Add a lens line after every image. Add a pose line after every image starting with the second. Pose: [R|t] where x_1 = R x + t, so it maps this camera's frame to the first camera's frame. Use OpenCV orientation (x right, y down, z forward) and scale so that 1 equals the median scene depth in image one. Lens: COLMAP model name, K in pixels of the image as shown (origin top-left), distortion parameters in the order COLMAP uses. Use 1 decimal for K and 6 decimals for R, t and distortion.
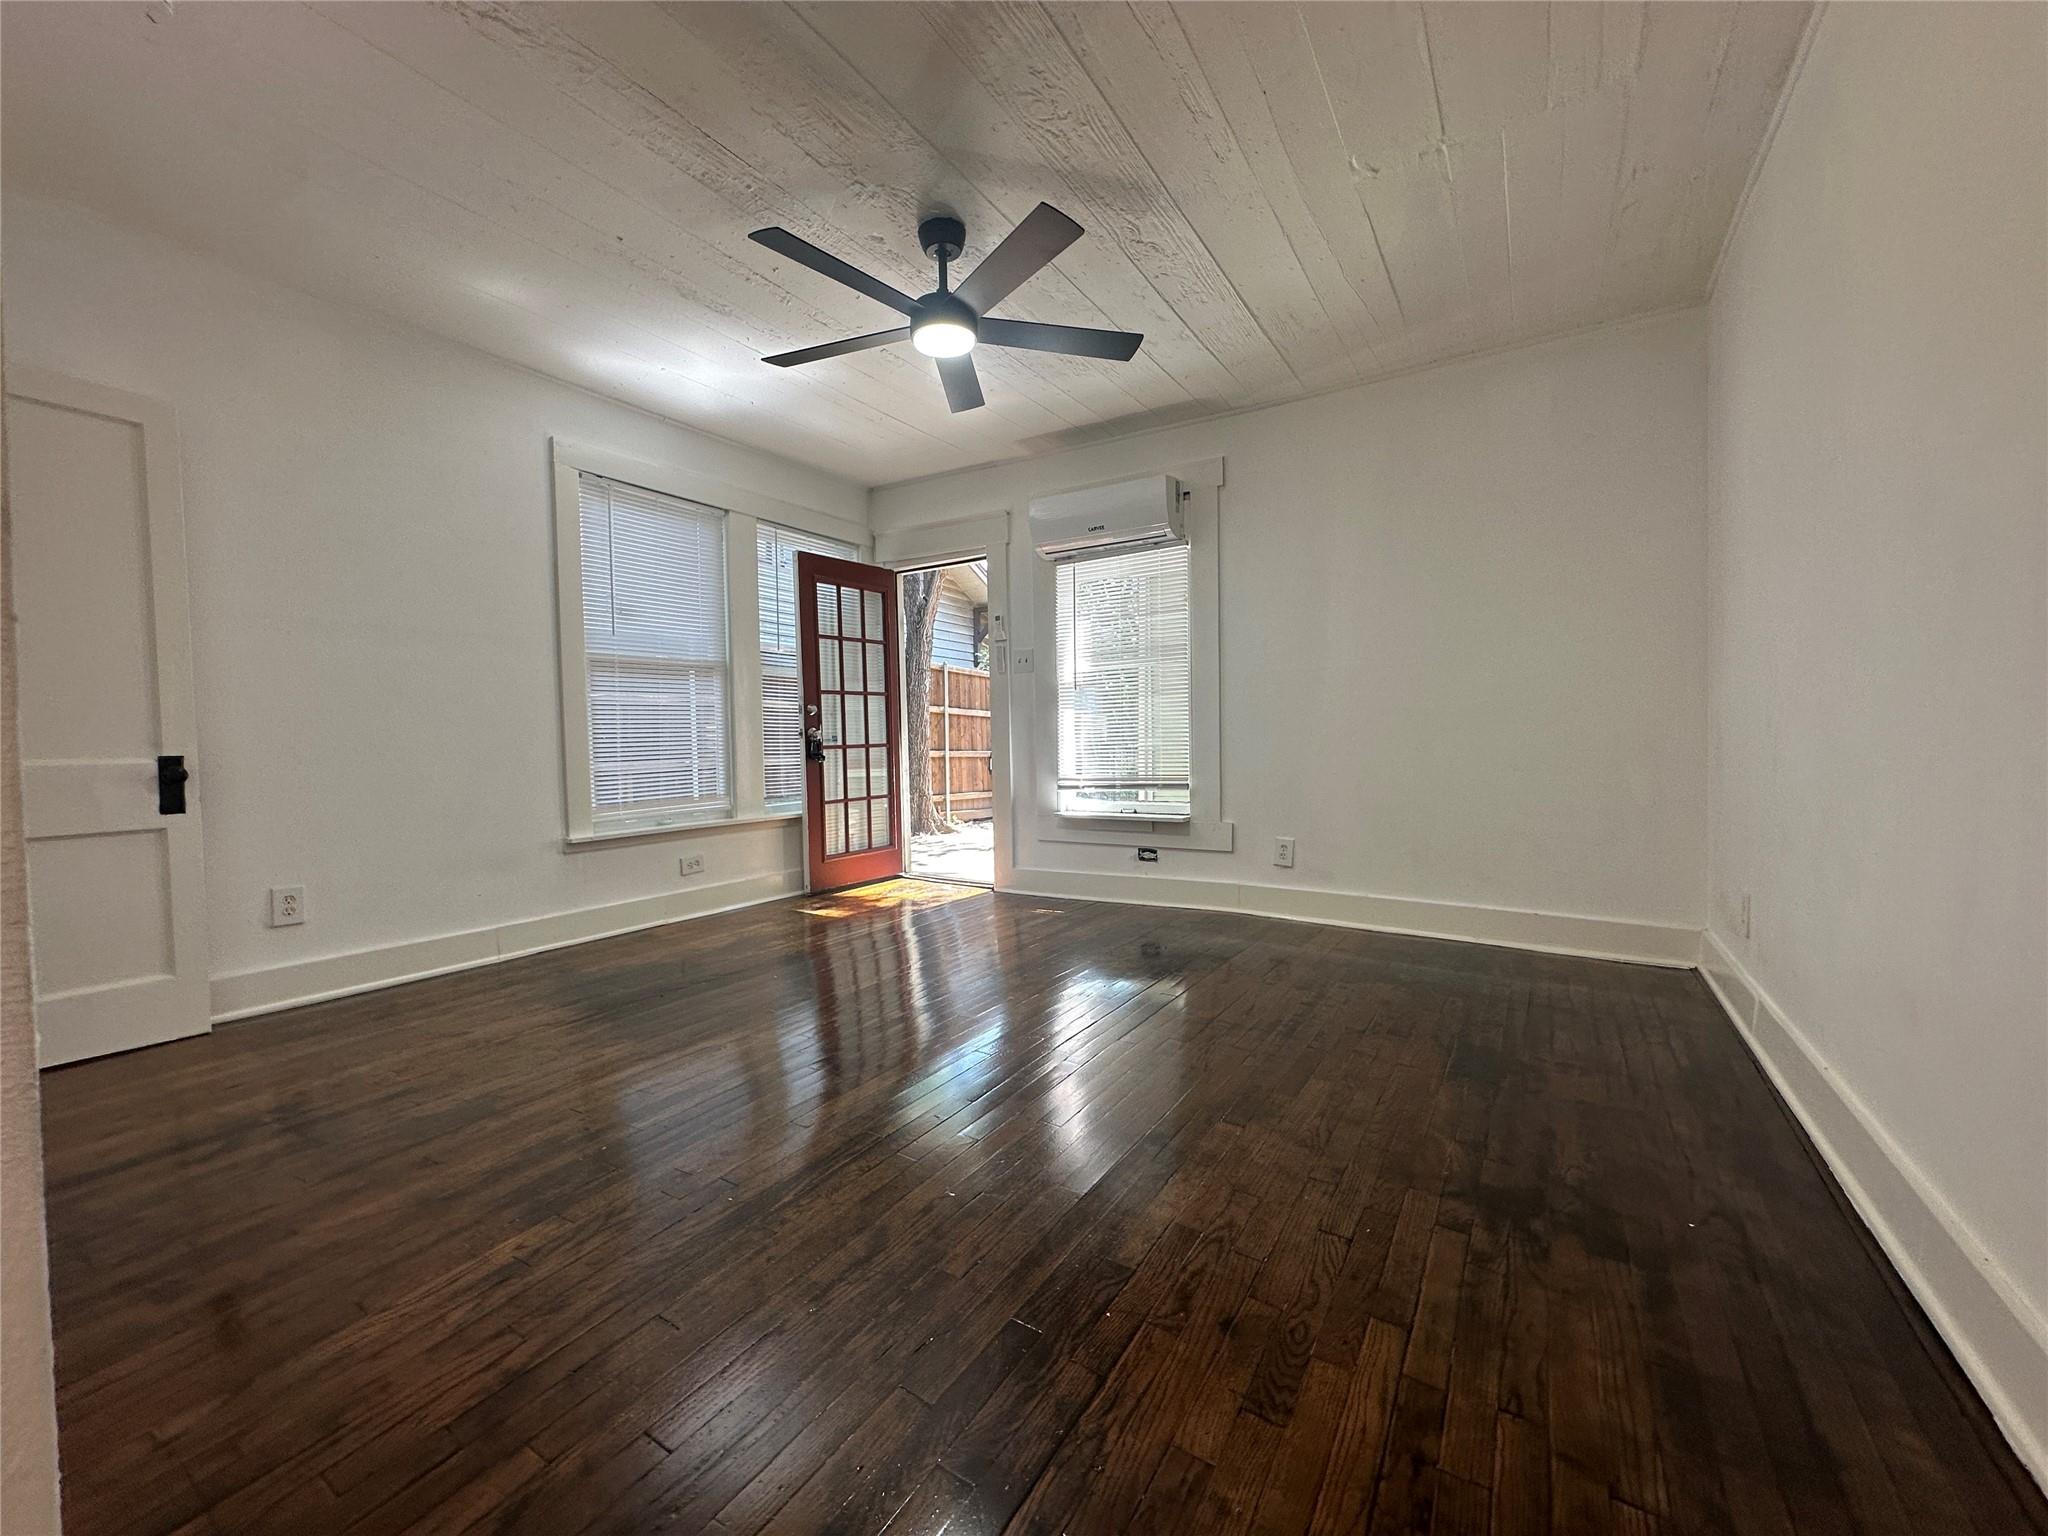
lens RADIAL K [[823.4, 0, 1024.1], [0, 823.4, 764.7], [0, 0, 1]] dist [-0.005851, 0.000241]
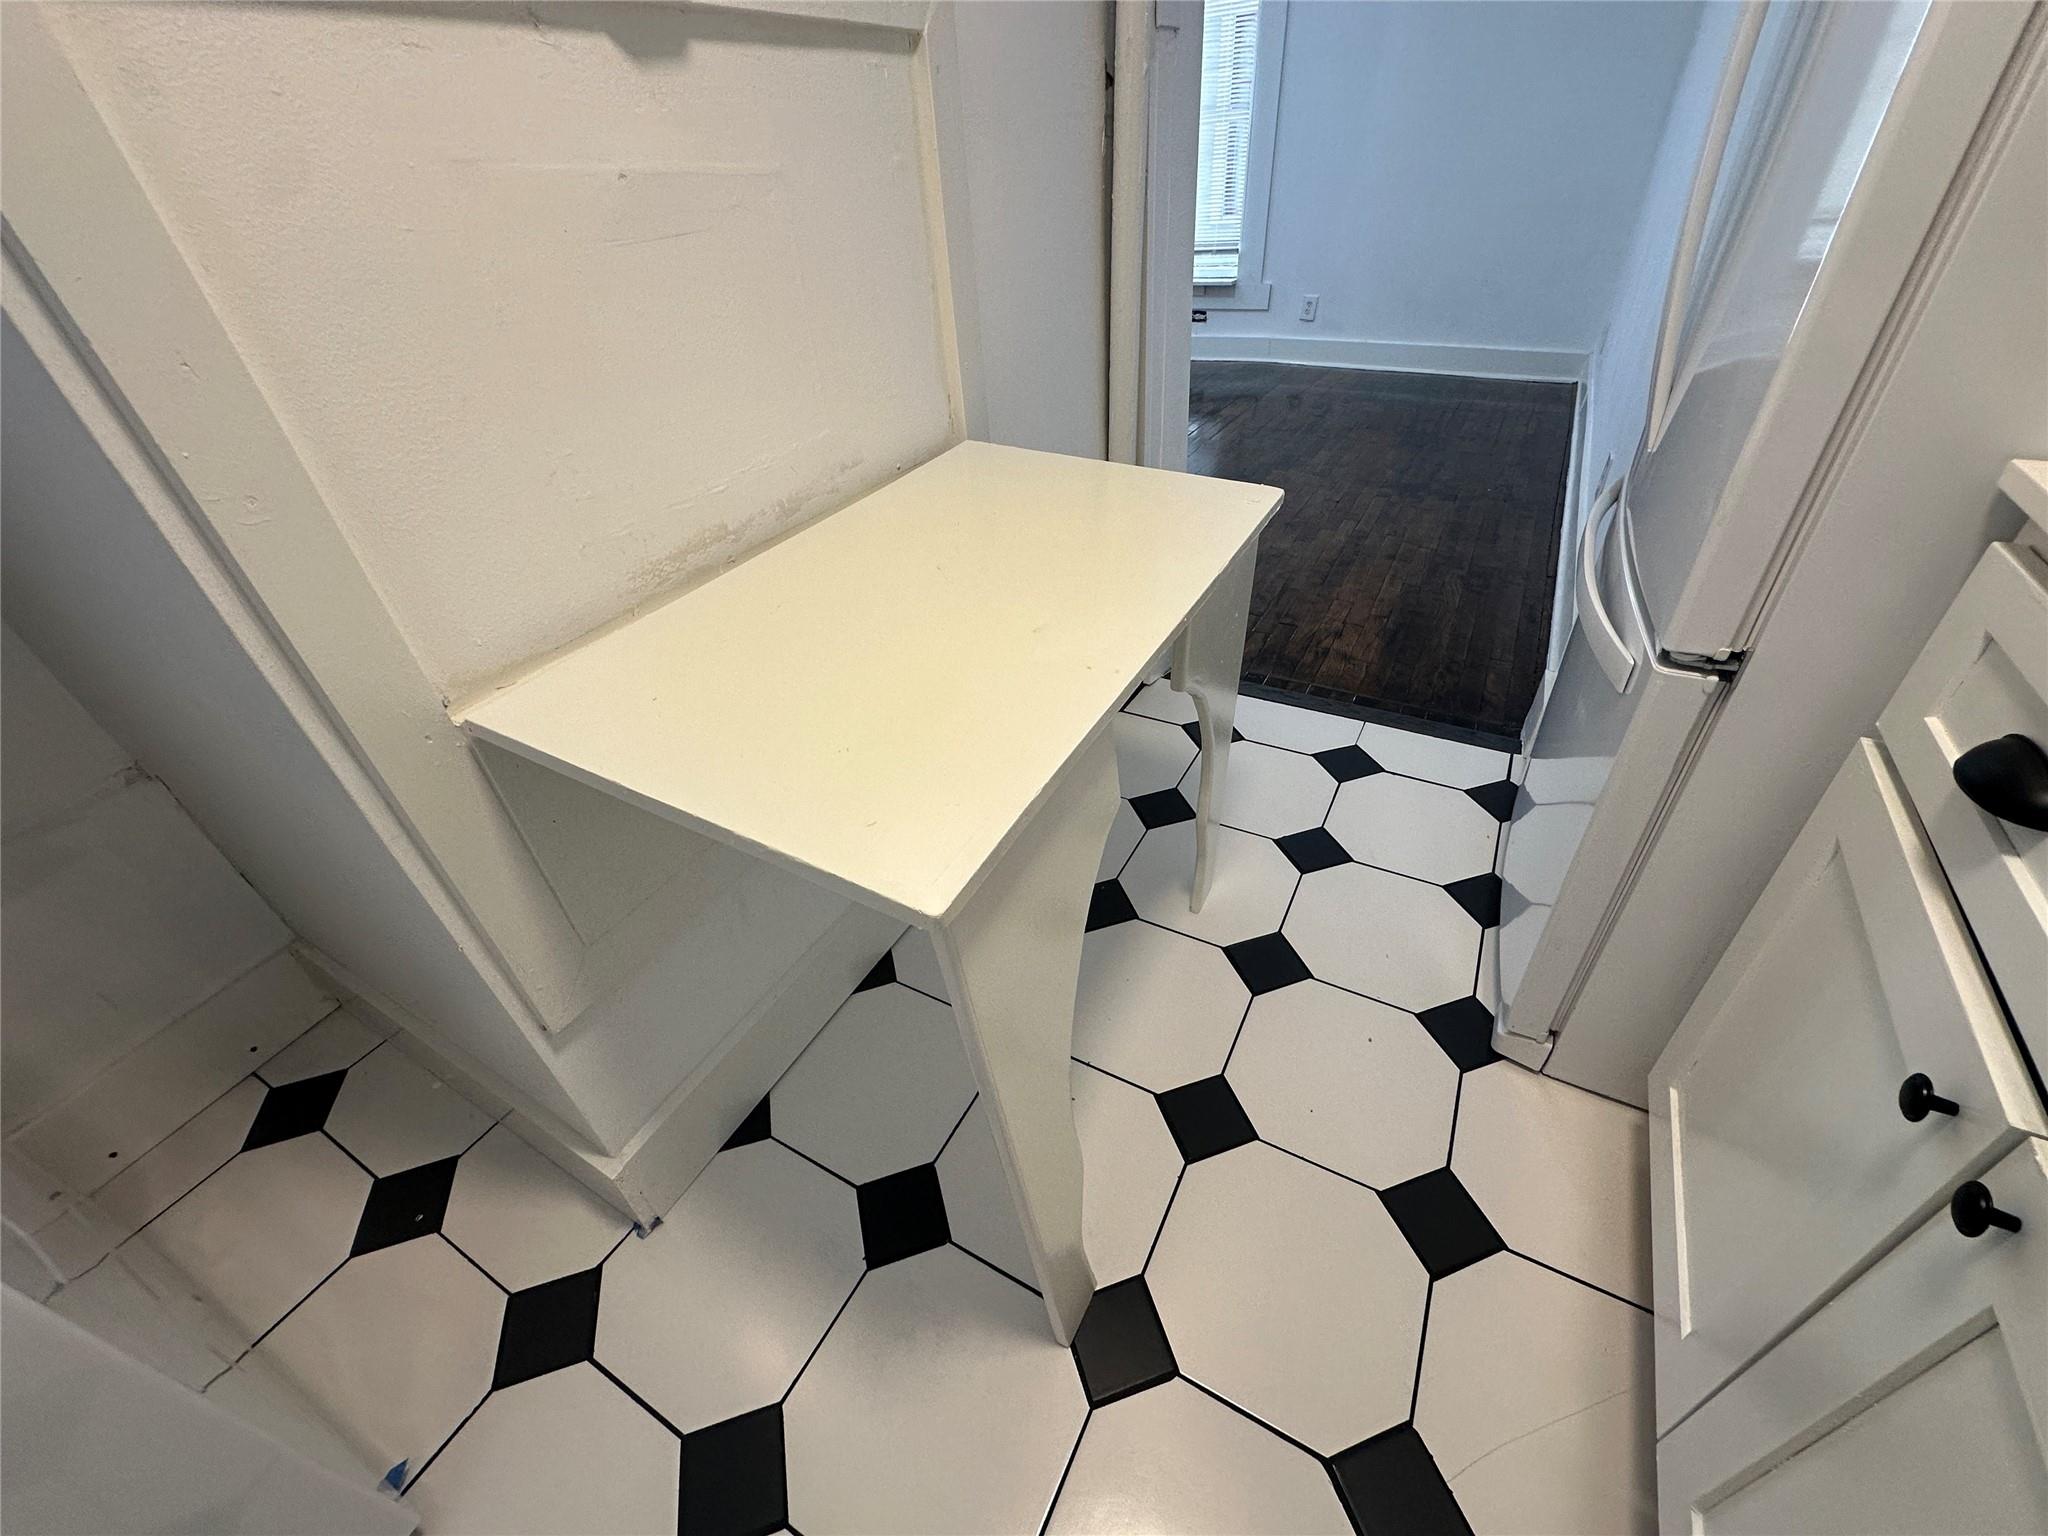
lens RADIAL K [[820.8, 0, 1024.2], [0, 820.8, 764.0], [0, 0, 1]] dist [-0.005430, 0.000246]
pose [[0.997727, -0.065243, 0.016874, -0.418751], [0.044203, 0.822599, 0.566901, -0.113225], [-0.050867, -0.564866, 0.823613, -0.932527]]
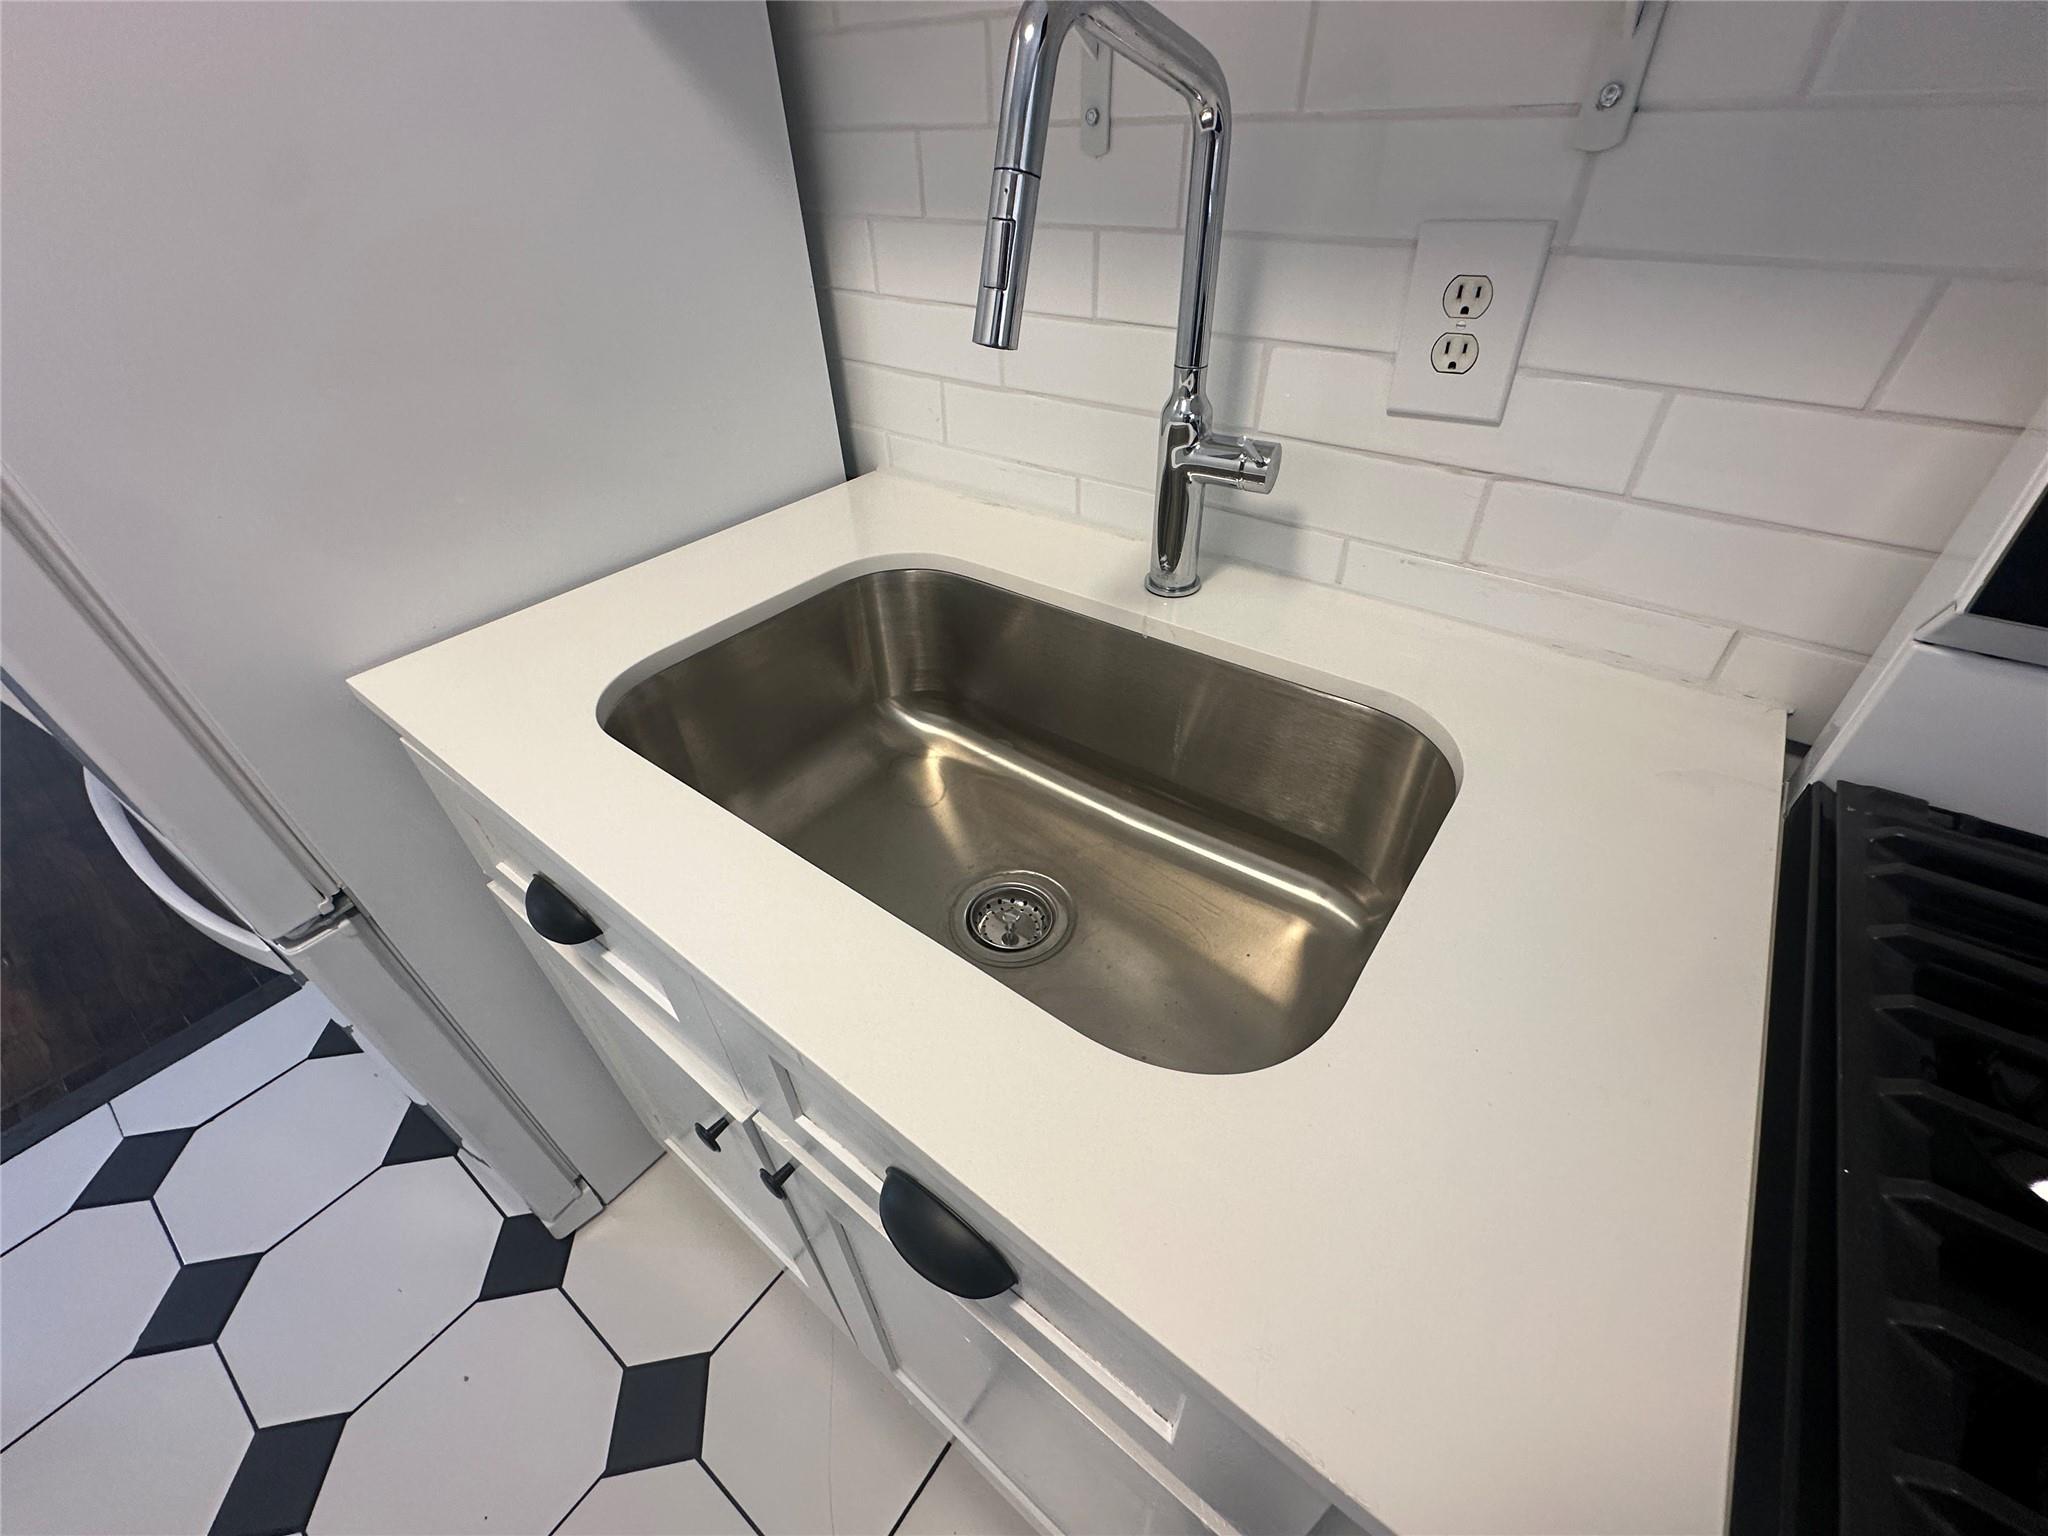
lens RADIAL K [[820.8, 0, 1024.2], [0, 820.8, 764.0], [0, 0, 1]] dist [-0.005430, 0.000246]
pose [[0.081833, -0.609039, 0.788908, -0.295645], [0.050821, 0.793083, 0.606990, -0.188118], [-0.995349, -0.009579, 0.095852, -0.952584]]
